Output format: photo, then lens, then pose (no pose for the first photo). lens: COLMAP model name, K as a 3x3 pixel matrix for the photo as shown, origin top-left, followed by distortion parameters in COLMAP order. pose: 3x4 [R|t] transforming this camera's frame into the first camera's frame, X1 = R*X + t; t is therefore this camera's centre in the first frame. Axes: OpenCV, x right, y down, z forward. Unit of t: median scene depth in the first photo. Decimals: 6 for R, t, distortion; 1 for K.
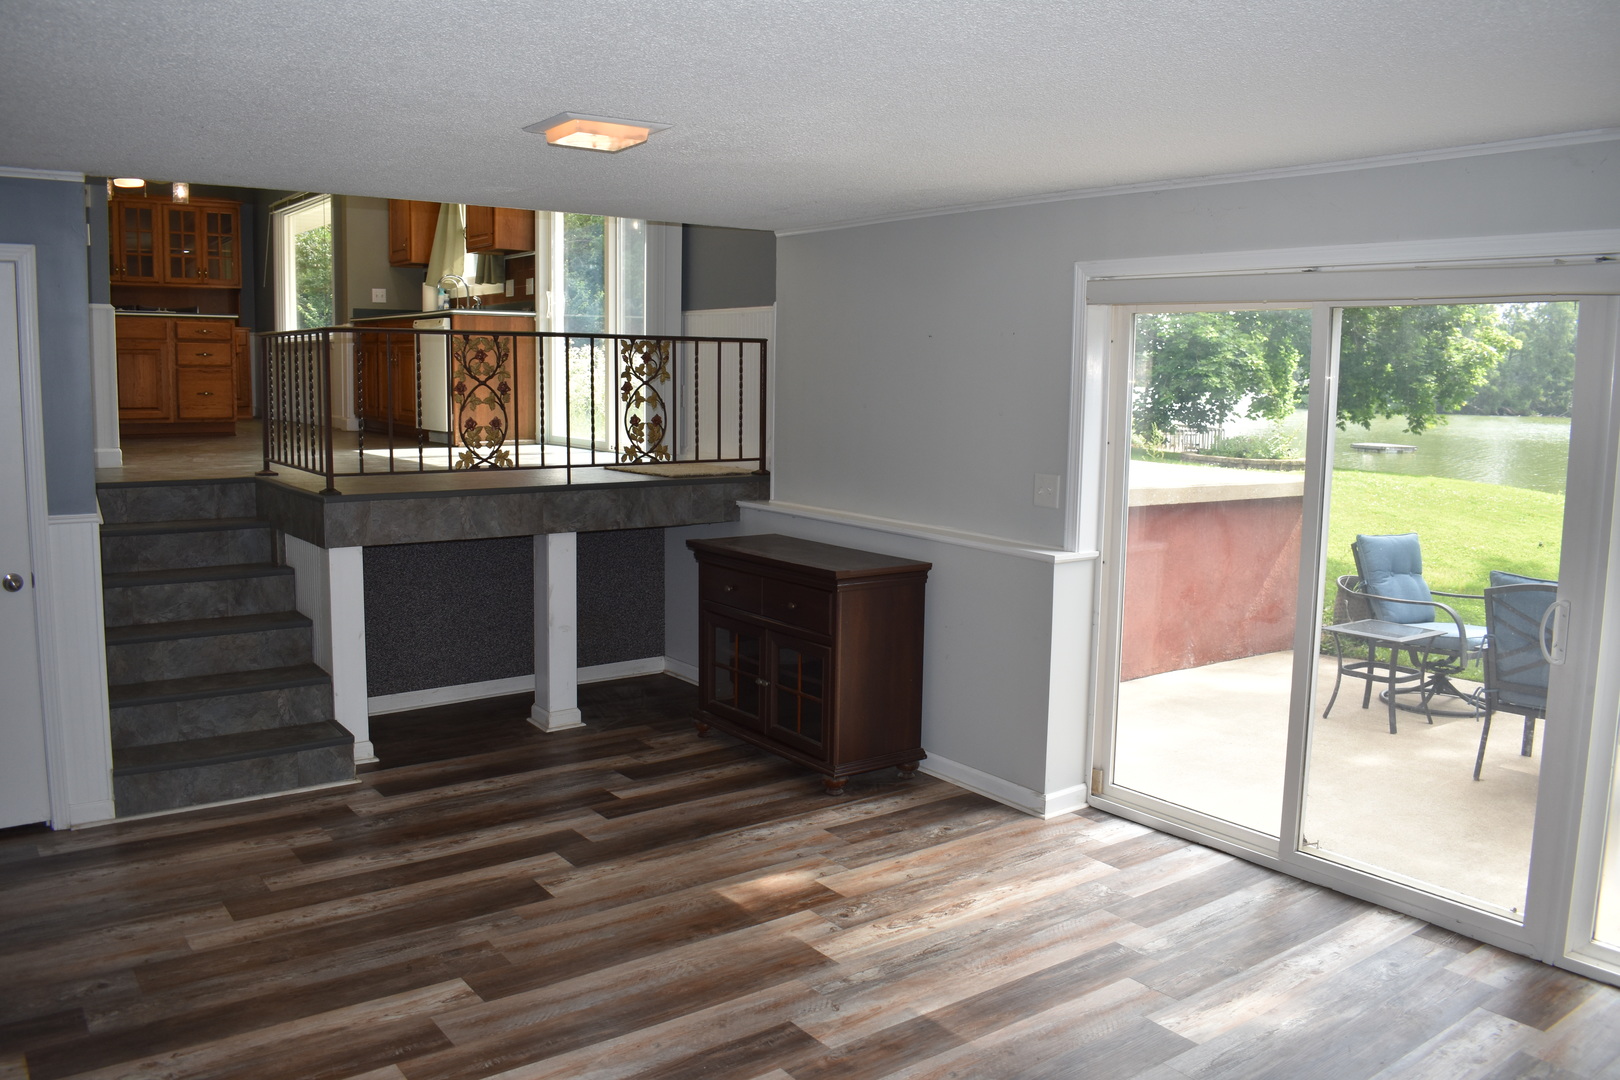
lens RADIAL K [[1260.3, 0, 809.3], [0, 1260.3, 541.0], [0, 0, 1]] dist [-0.089850, 0.005296]
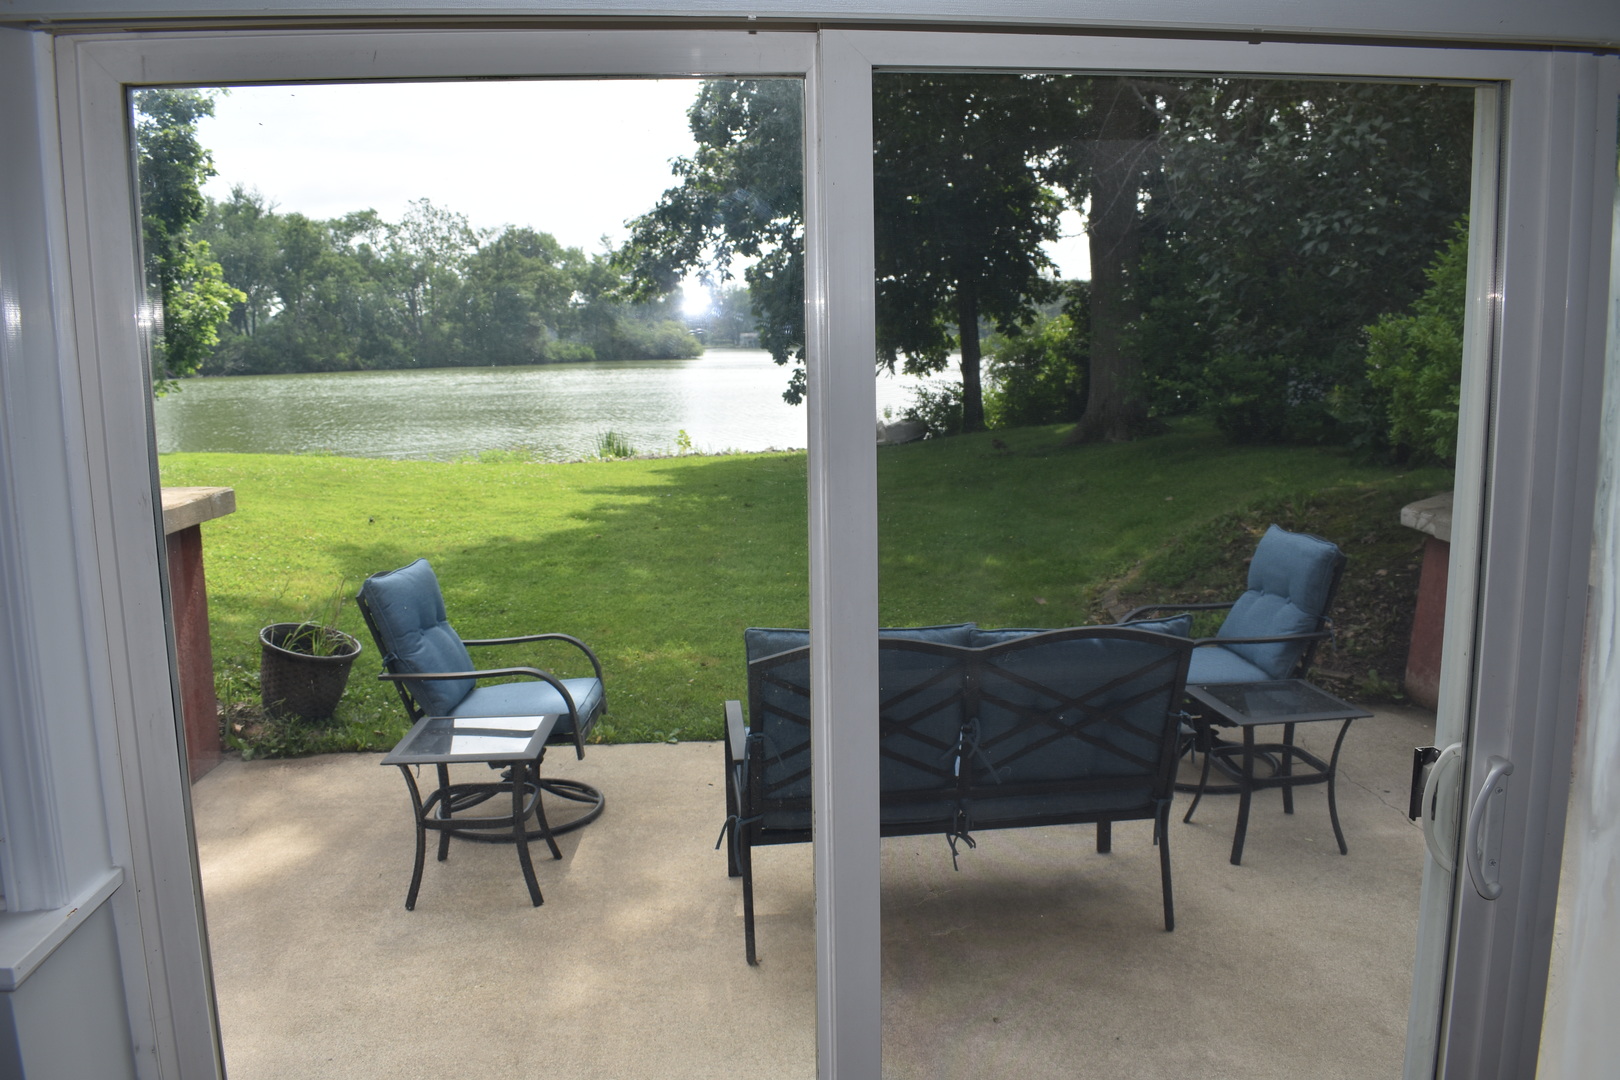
lens RADIAL K [[1260.3, 0, 817.6], [0, 1260.3, 541.0], [0, 0, 1]] dist [-0.089850, 0.005296]
pose [[0.538618, -0.157889, 0.827624, 0.018313], [0.133416, 0.985874, 0.101253, -0.017558], [-0.831920, 0.055882, 0.552074, 0.146499]]
